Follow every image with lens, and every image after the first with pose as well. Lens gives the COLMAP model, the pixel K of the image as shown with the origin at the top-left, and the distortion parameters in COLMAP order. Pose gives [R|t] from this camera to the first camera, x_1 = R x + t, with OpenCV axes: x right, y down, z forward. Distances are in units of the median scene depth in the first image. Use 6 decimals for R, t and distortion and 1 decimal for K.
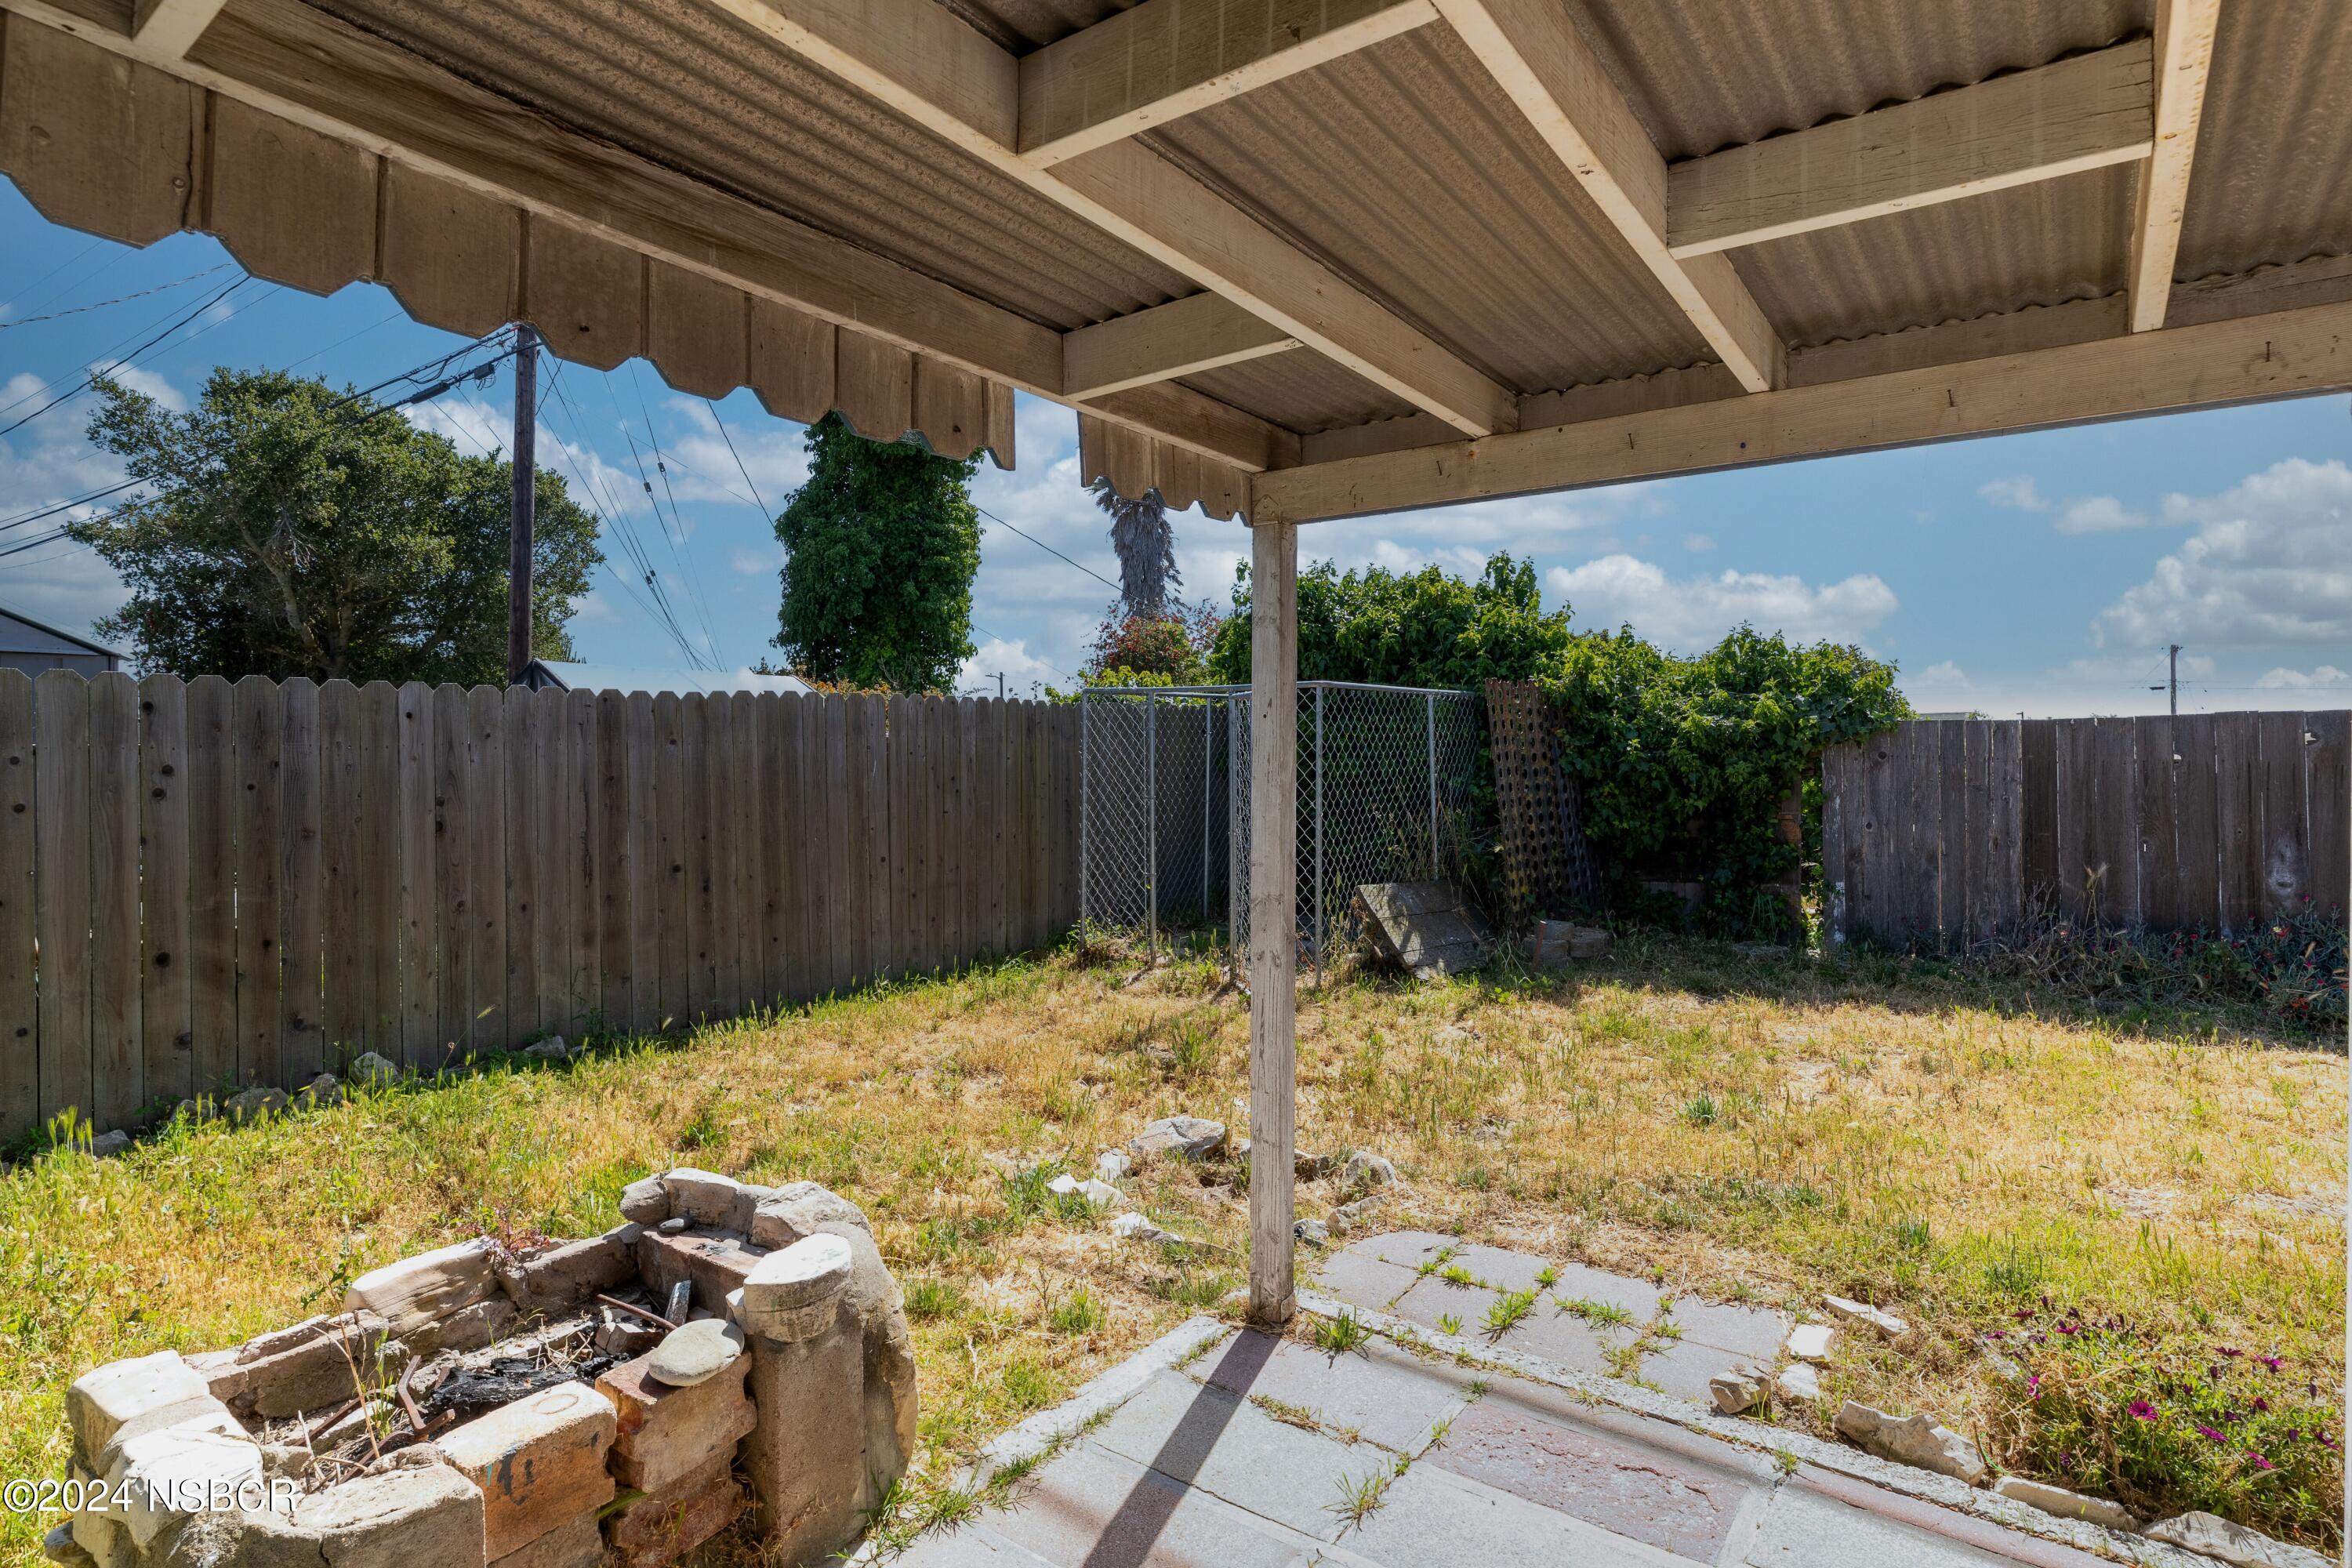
lens RADIAL K [[1315.9, 0, 1112.8], [0, 1315.9, 757.6], [0, 0, 1]] dist [0.003395, -0.000324]
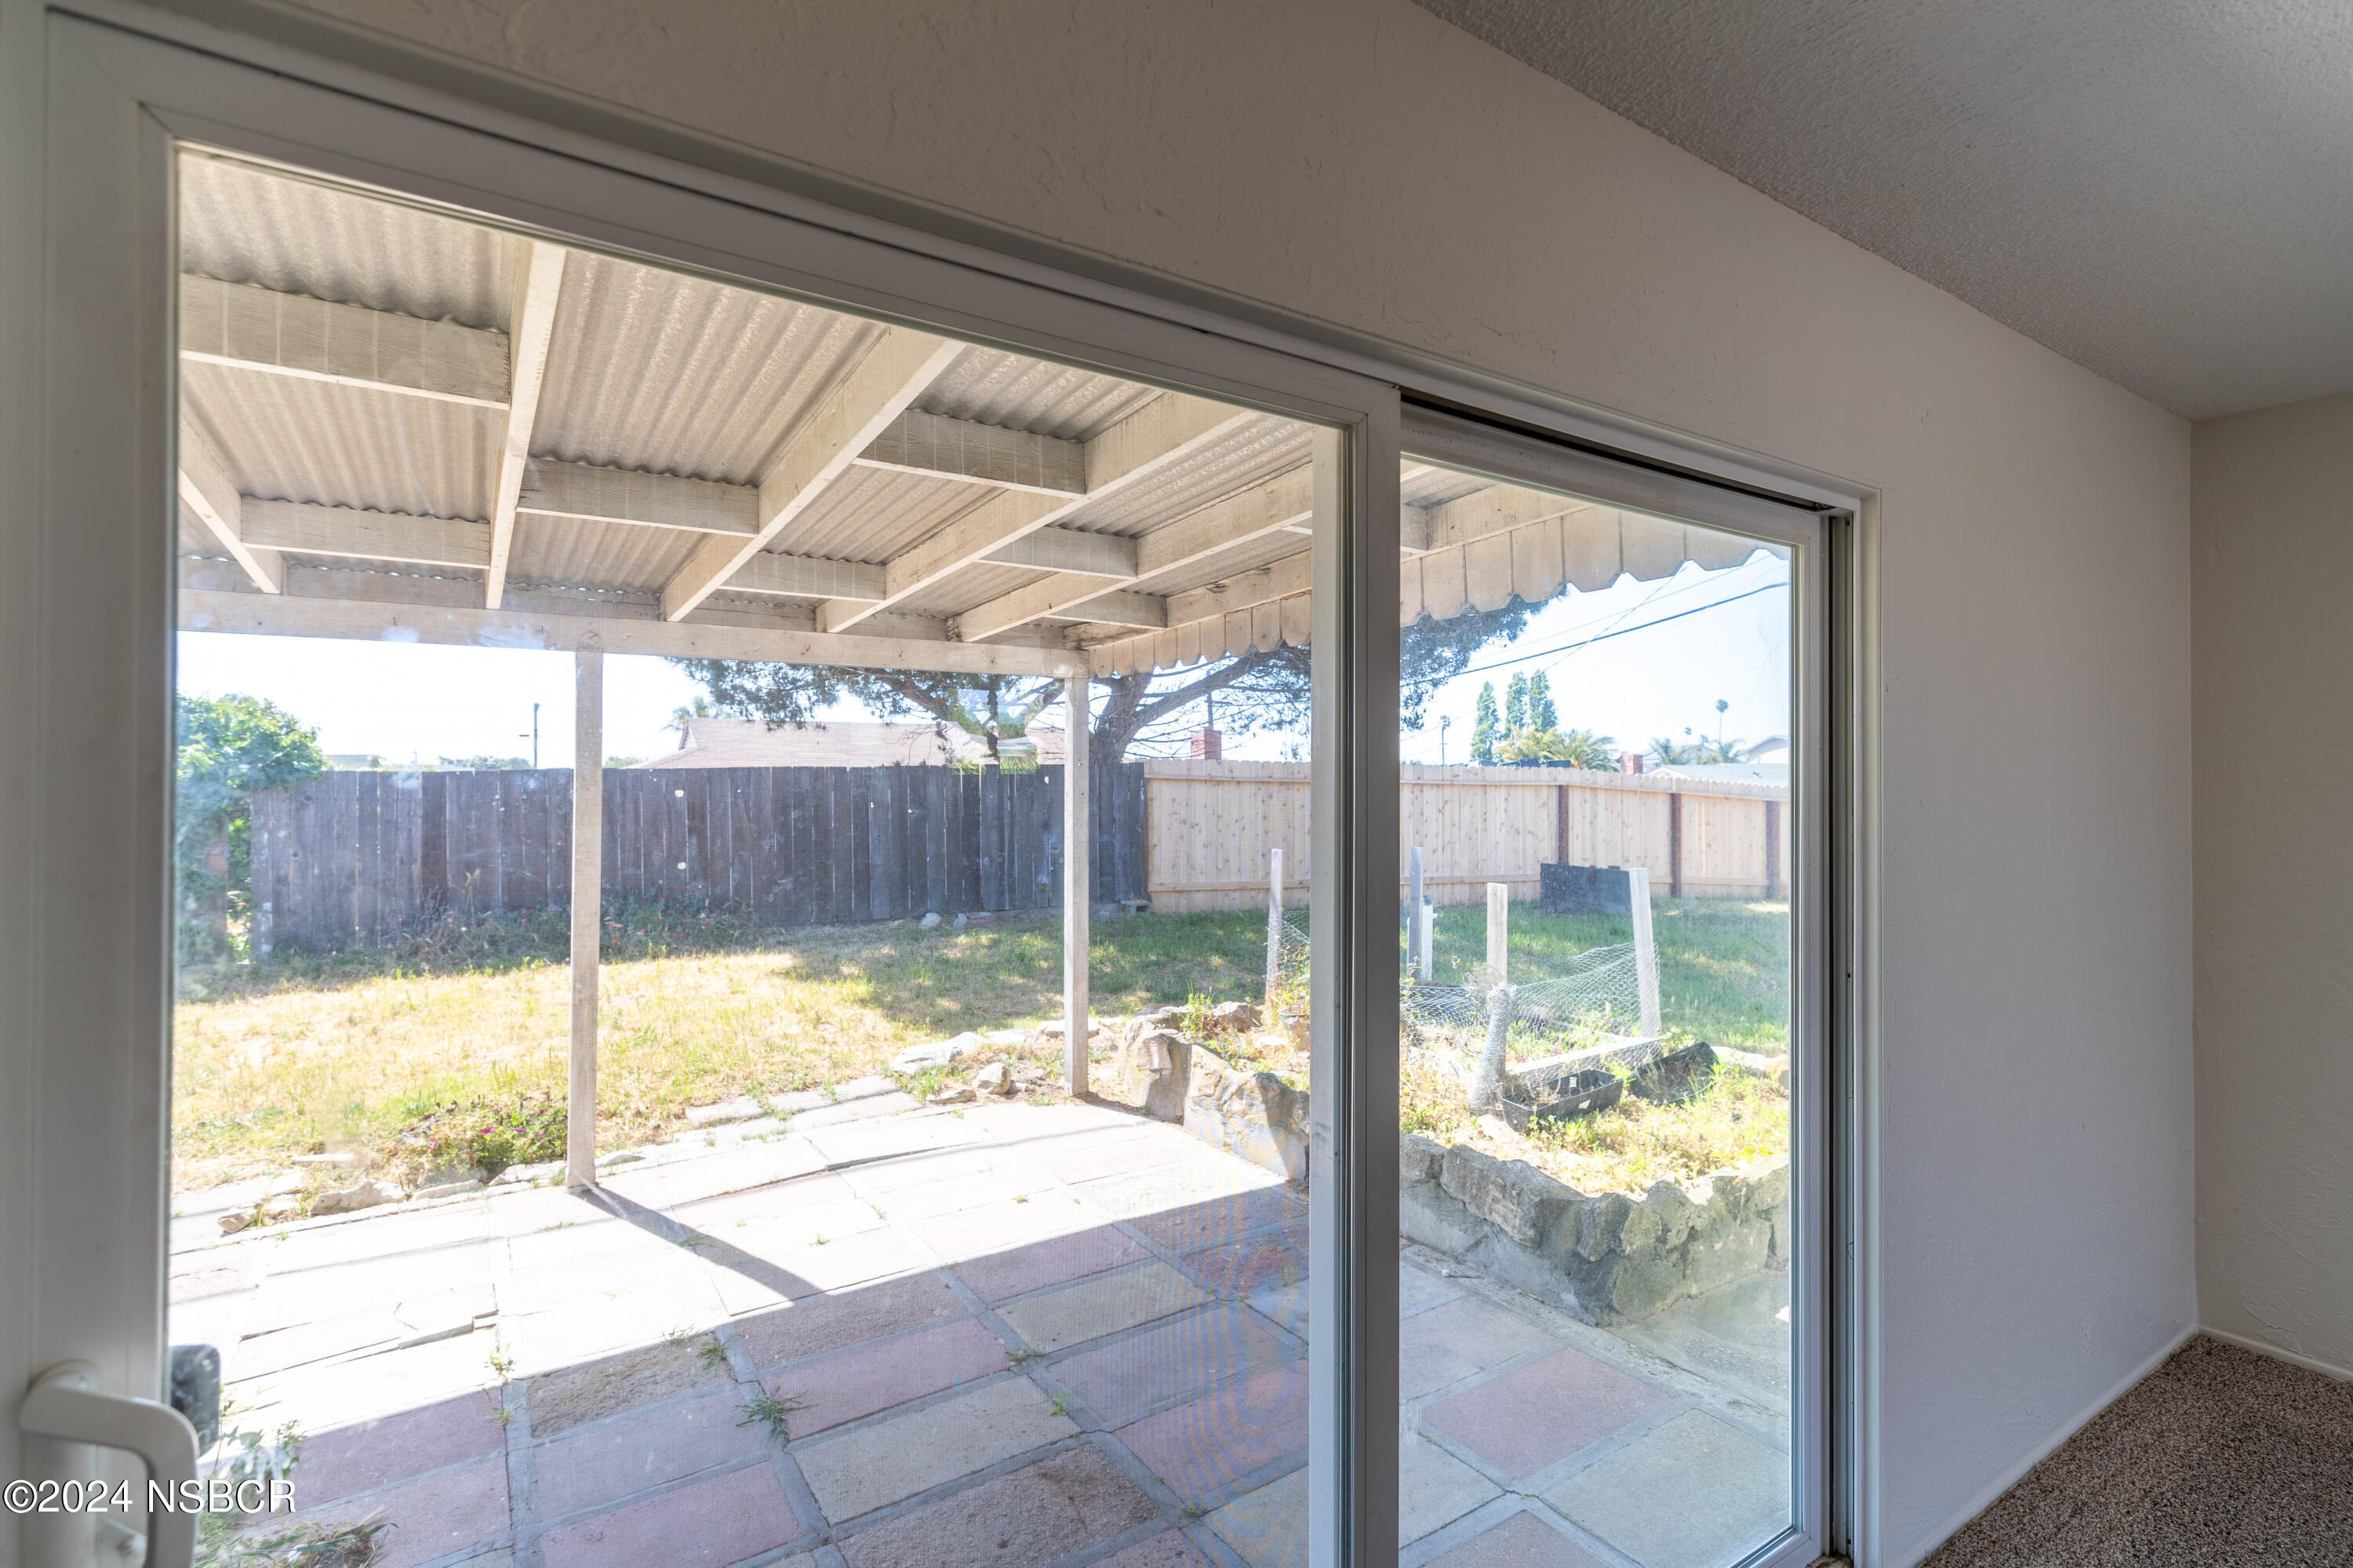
lens RADIAL K [[1057.7, 0, 1218.0], [0, 1057.7, 753.2], [0, 0, 1]] dist [0.001088, -0.000275]
pose [[0.313410, 0.022625, 0.949348, -0.209889], [0.011704, 0.999548, -0.027685, -0.012802], [-0.949546, 0.019788, 0.313004, -0.289592]]
